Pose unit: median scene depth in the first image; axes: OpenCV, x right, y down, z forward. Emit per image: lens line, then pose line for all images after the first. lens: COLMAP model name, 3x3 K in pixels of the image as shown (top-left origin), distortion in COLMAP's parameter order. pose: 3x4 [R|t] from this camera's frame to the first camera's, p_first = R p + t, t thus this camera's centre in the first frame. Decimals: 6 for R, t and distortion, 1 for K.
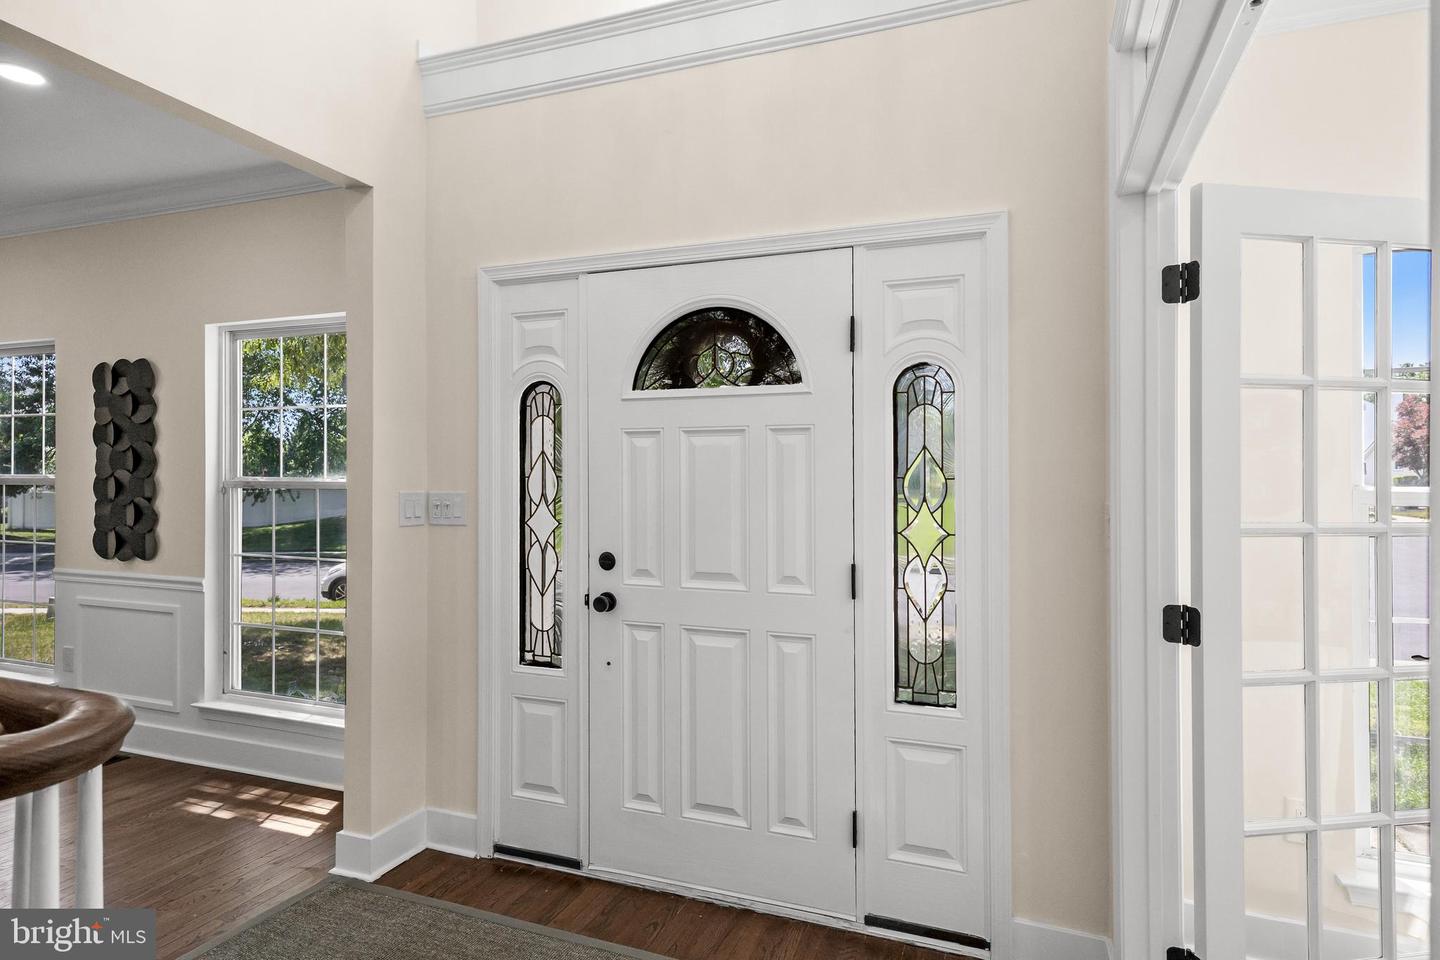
lens RADIAL K [[797.0, 0, 720.0], [0, 797.0, 480.0], [0, 0, 1]] dist [-0.001274, -0.000071]
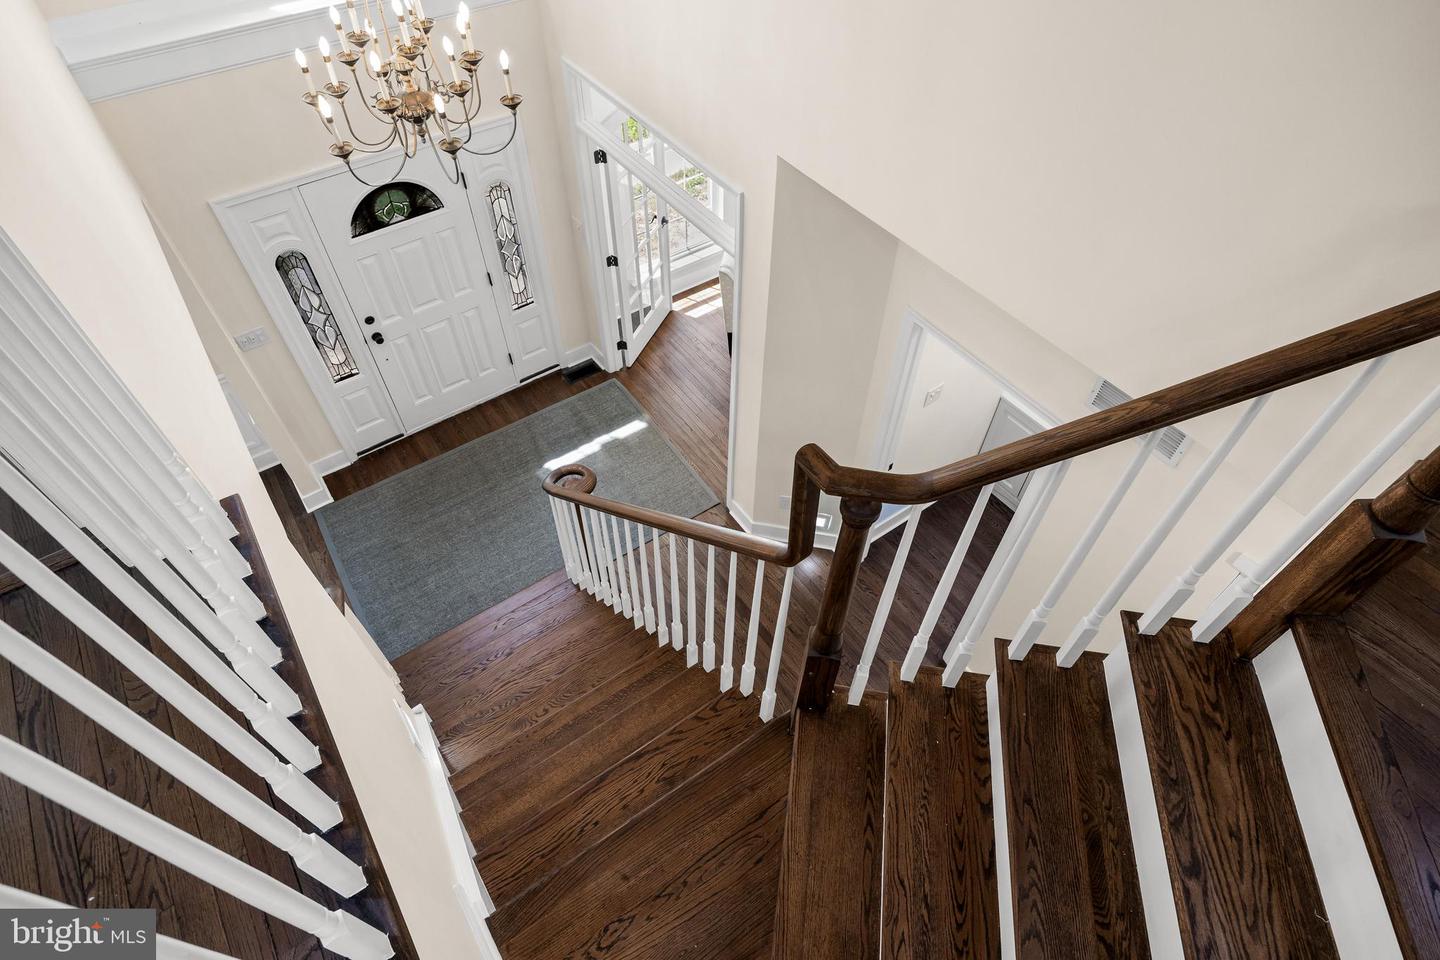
lens RADIAL K [[797.0, 0, 720.0], [0, 797.0, 480.0], [0, 0, 1]] dist [-0.001274, -0.000071]
pose [[0.566561, -0.640443, 0.518498, -0.931461], [-0.005122, 0.626482, 0.779419, -1.193214], [-0.824004, -0.444245, 0.351660, -0.563000]]
